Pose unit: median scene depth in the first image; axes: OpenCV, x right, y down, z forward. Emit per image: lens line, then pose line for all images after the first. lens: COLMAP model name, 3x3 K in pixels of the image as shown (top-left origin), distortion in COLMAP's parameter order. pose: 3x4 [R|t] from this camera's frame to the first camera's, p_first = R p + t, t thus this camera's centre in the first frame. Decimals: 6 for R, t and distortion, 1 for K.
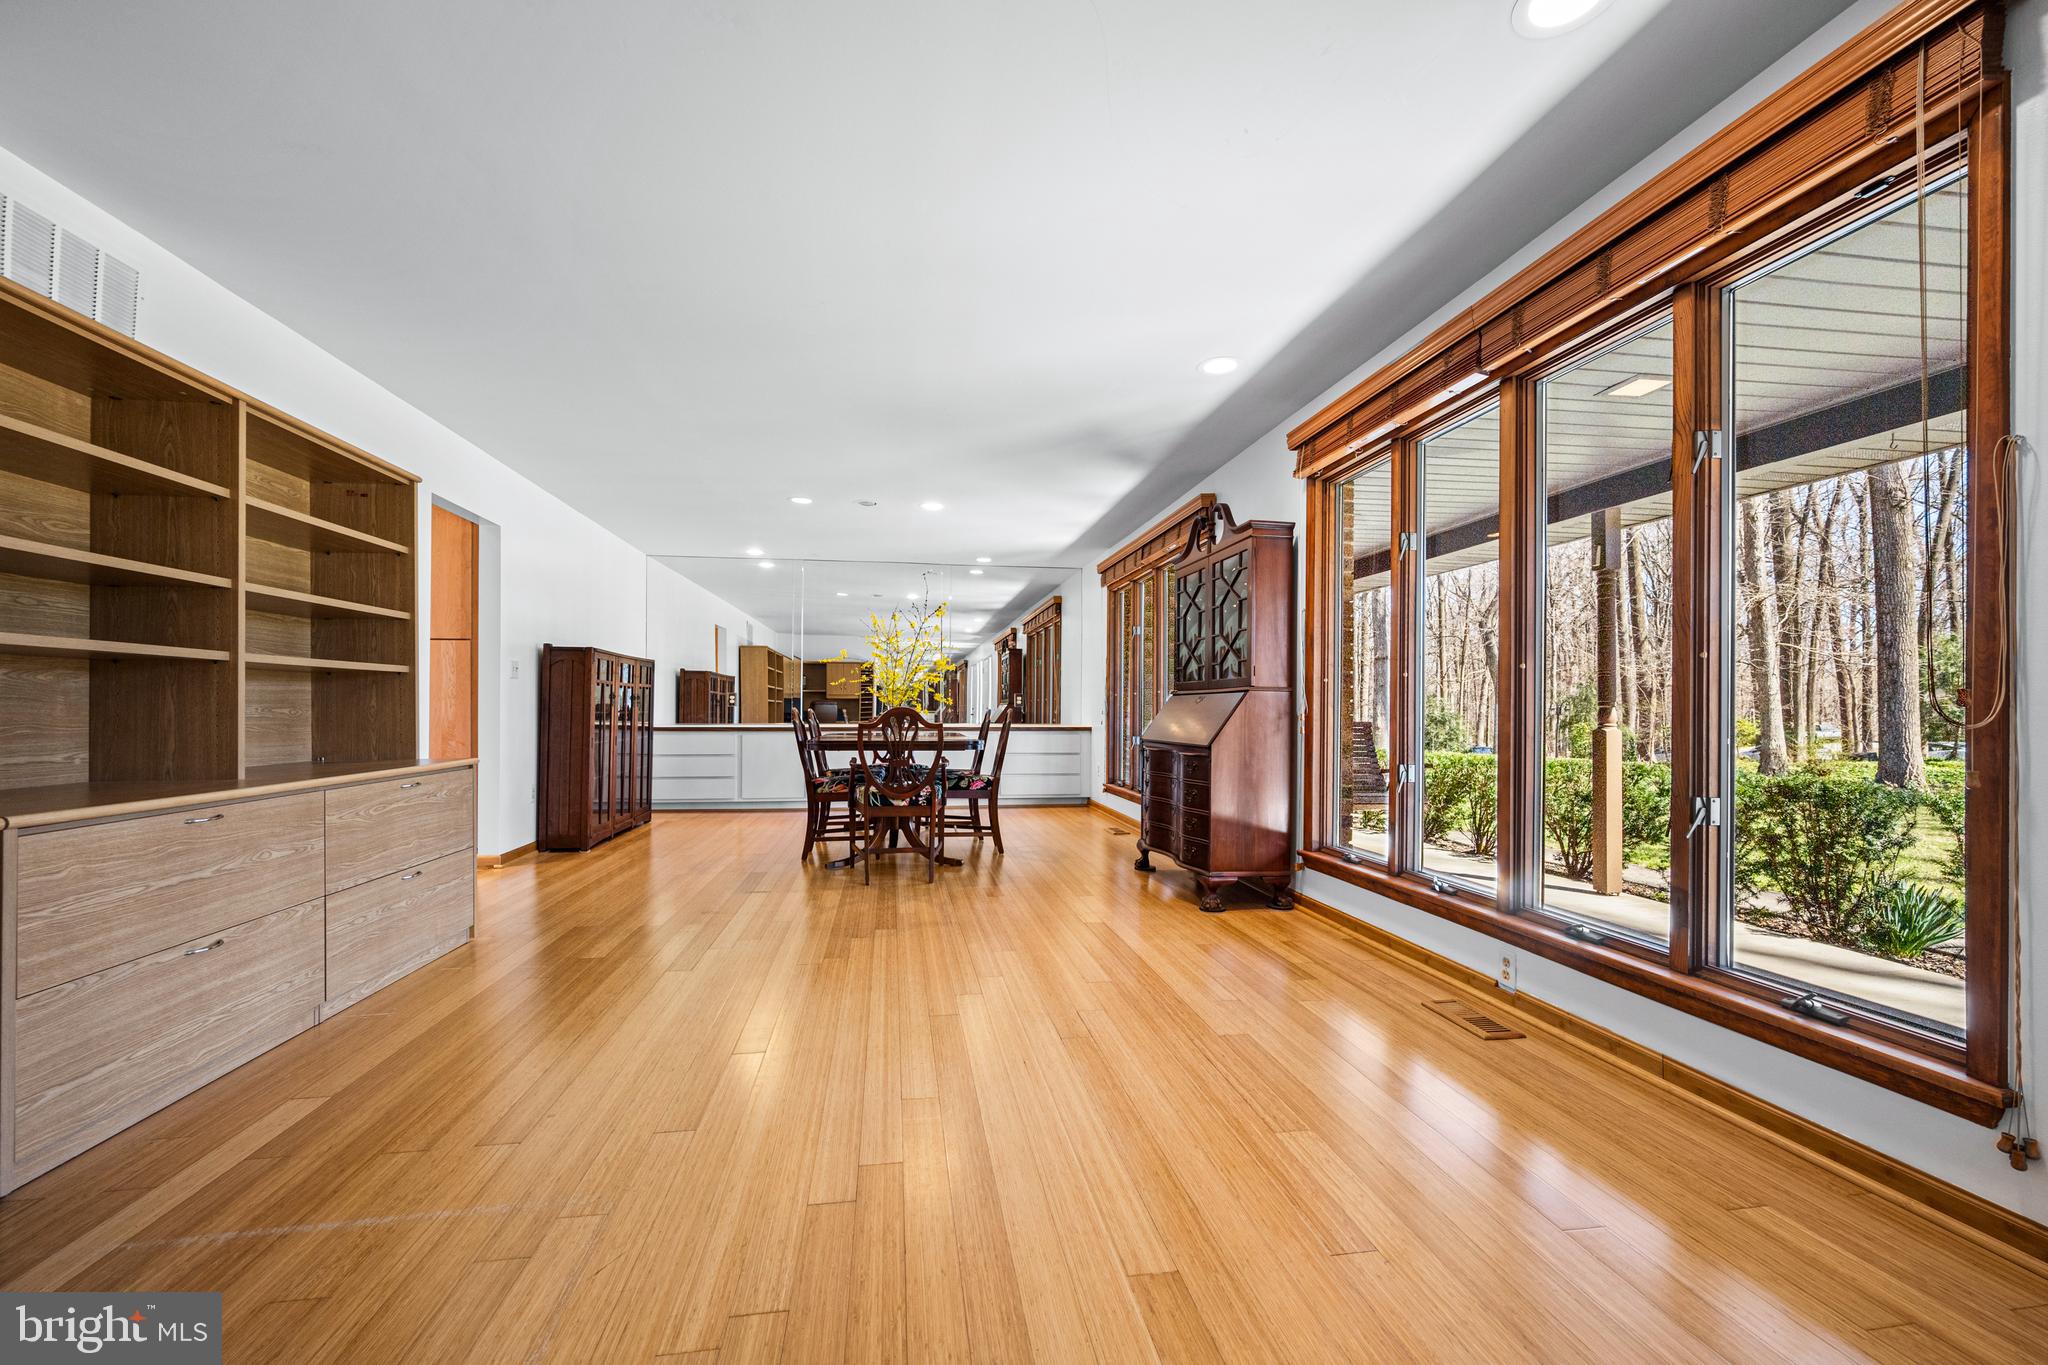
lens RADIAL K [[828.0, 0, 1020.9], [0, 828.0, 687.0], [0, 0, 1]] dist [0.000794, -0.000167]
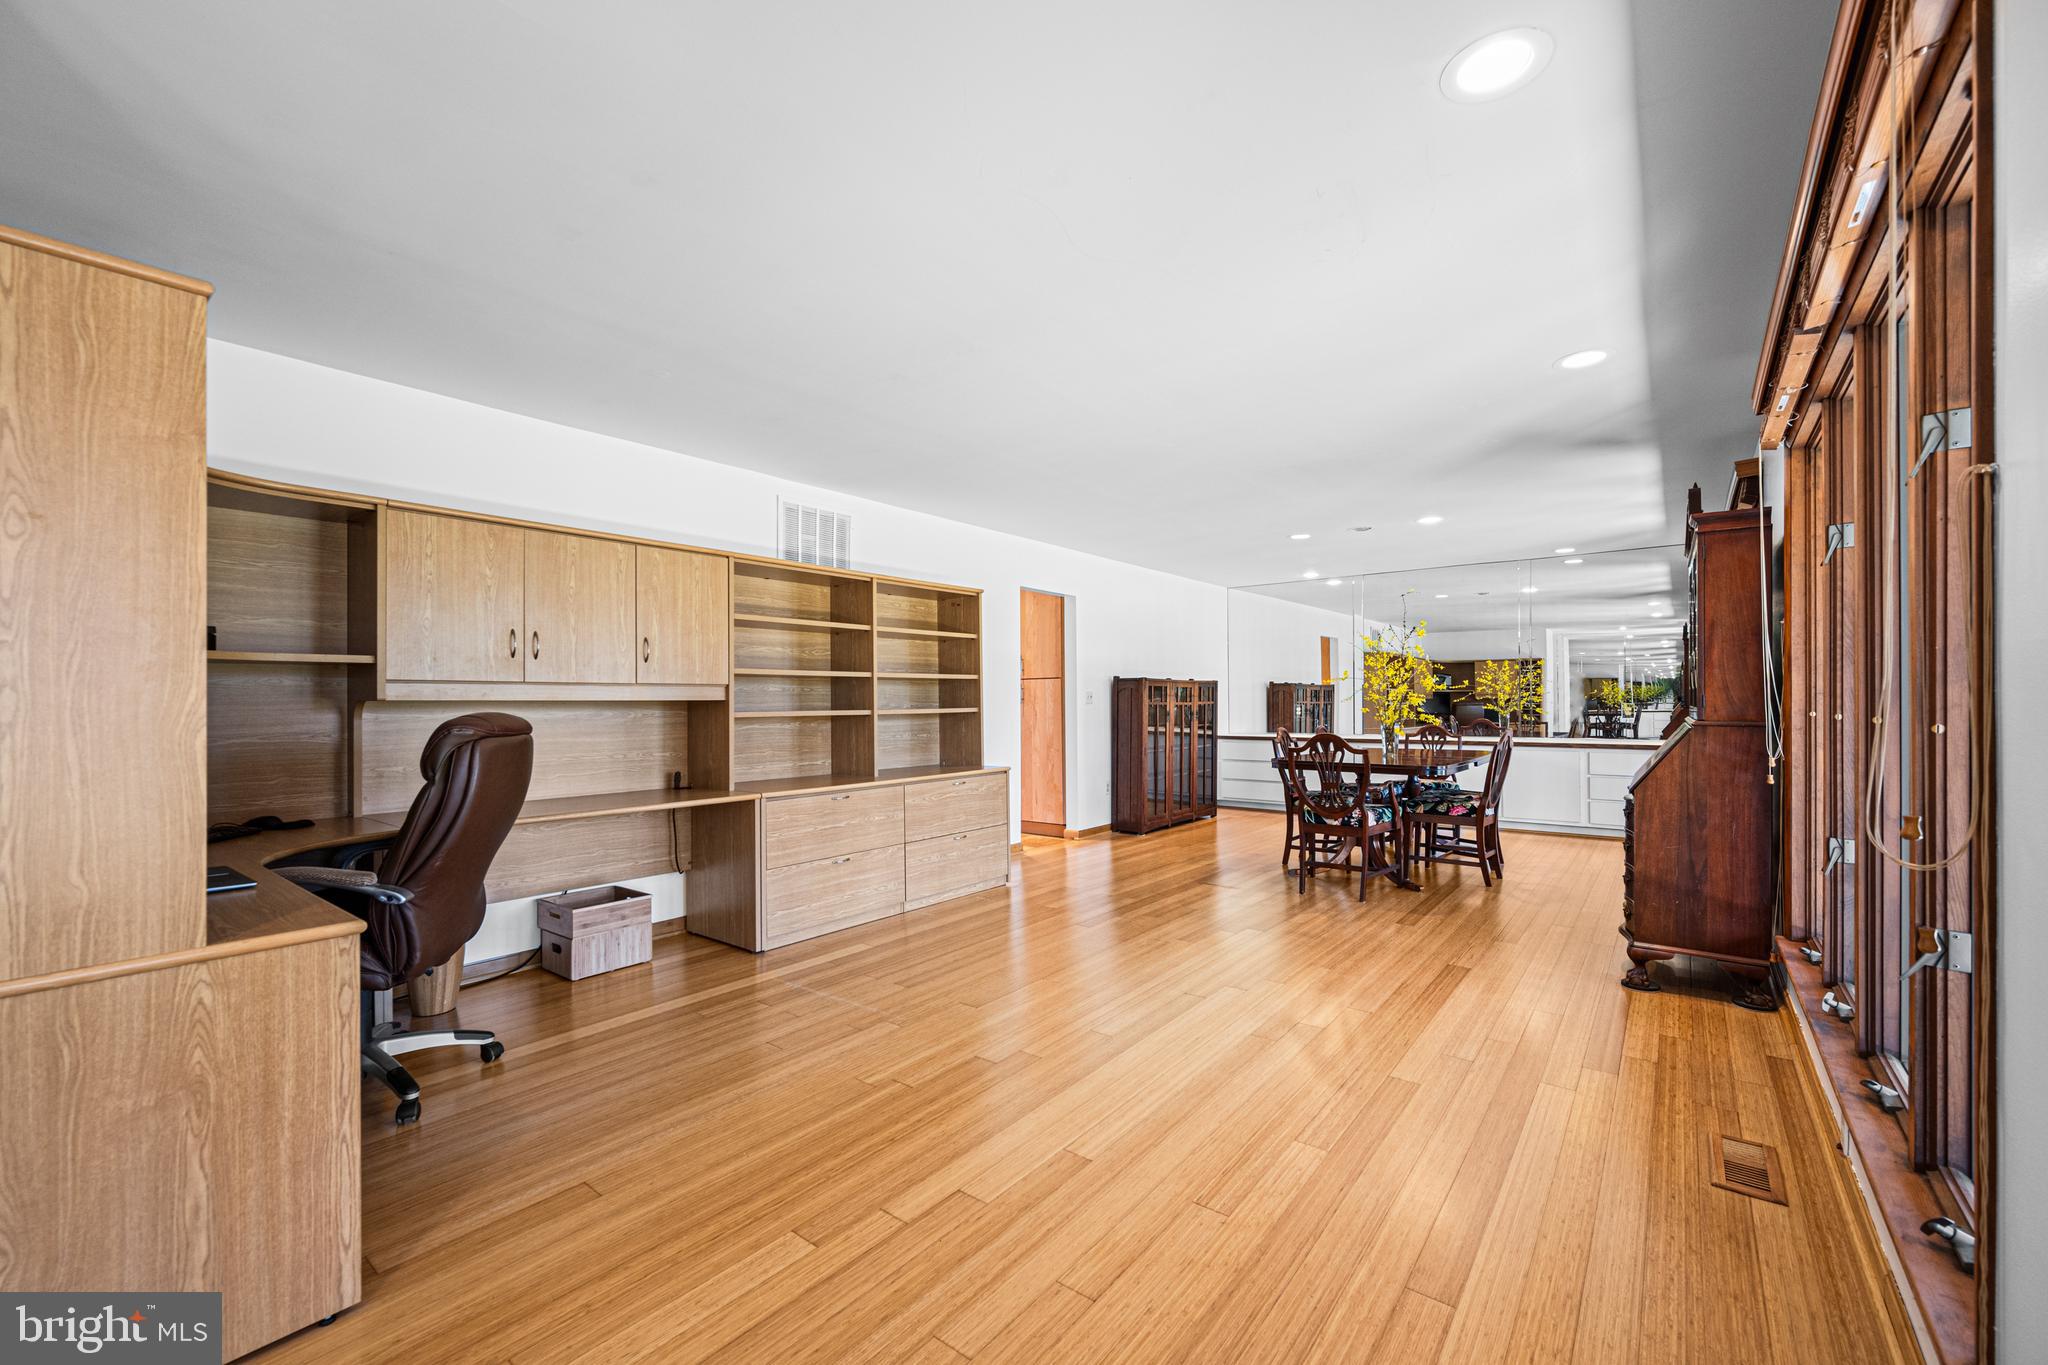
lens RADIAL K [[828.0, 0, 1020.9], [0, 828.0, 687.0], [0, 0, 1]] dist [0.000794, -0.000167]
pose [[0.680977, -0.021259, -0.731997, 0.501888], [0.027161, 0.999624, -0.003764, -0.057742], [0.731801, -0.017318, 0.681298, -0.035600]]
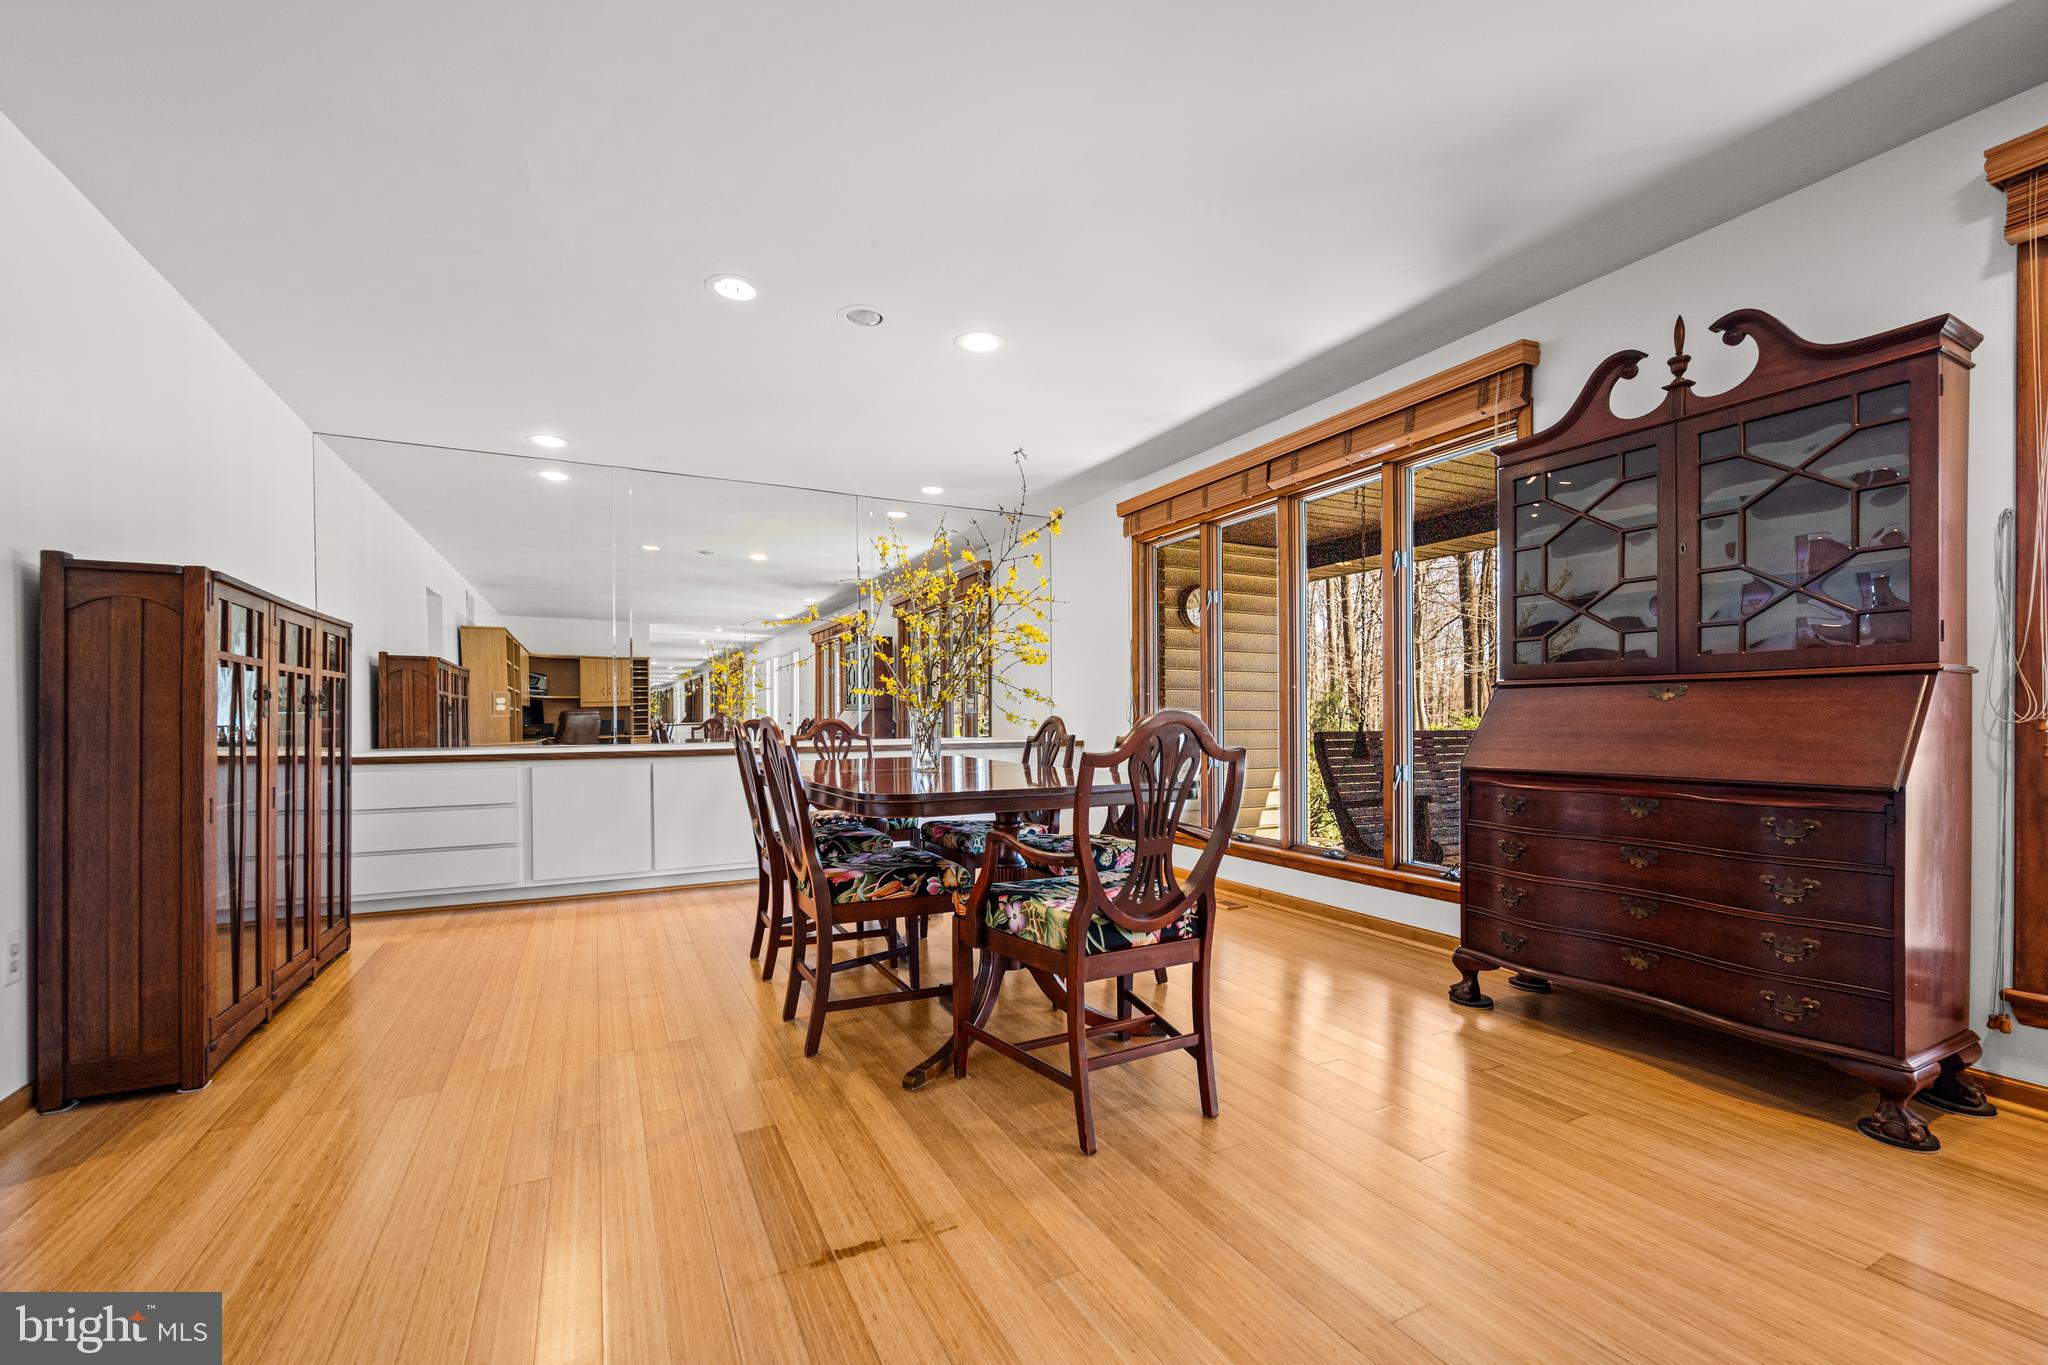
lens RADIAL K [[839.7, 0, 1025.1], [0, 839.7, 722.9], [0, 0, 1]] dist [-0.002123, -0.000159]
pose [[0.950492, -0.011645, 0.310530, -0.461180], [0.001290, 0.999437, 0.033528, 0.020558], [-0.310745, -0.031468, 0.949972, 0.847282]]
